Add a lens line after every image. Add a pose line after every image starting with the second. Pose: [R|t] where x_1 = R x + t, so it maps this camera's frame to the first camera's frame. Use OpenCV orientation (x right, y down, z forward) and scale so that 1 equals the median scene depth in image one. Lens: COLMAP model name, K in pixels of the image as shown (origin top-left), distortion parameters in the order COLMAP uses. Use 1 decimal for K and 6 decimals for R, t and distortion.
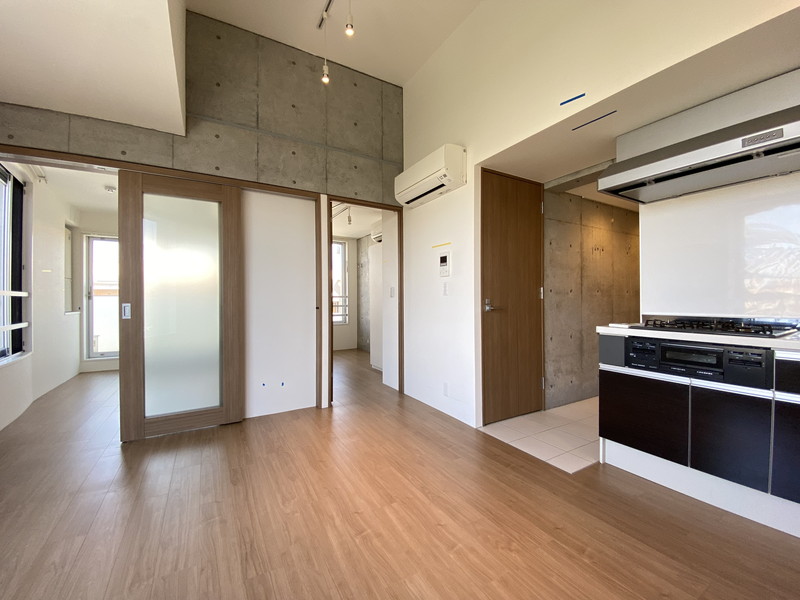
lens RADIAL K [[324.8, 0, 402.7], [0, 324.8, 301.6], [0, 0, 1]] dist [-0.029233, -0.000708]
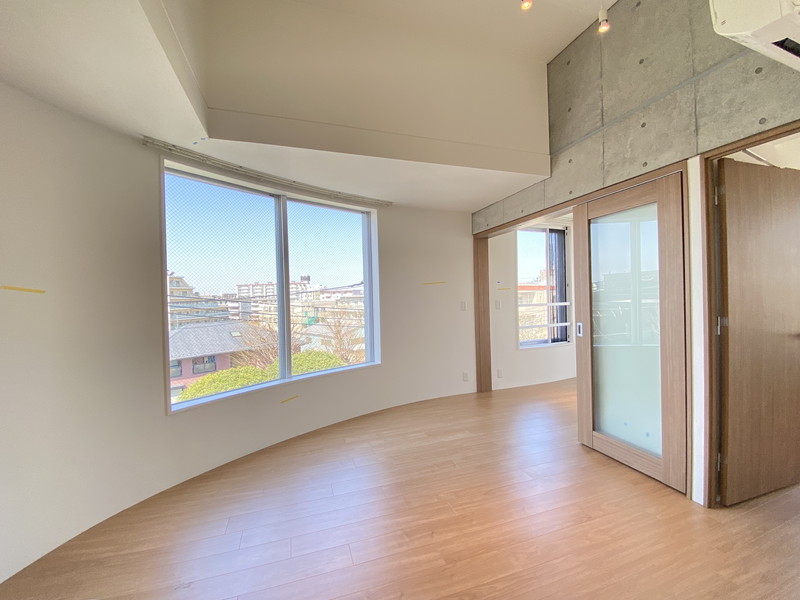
lens RADIAL K [[324.8, 0, 400.6], [0, 324.8, 299.4], [0, 0, 1]] dist [-0.029233, -0.000708]
pose [[-0.224918, 0.014769, -0.974266, 0.523350], [0.024108, 0.999663, 0.009589, -0.087156], [0.974079, -0.021330, -0.225199, 0.643917]]
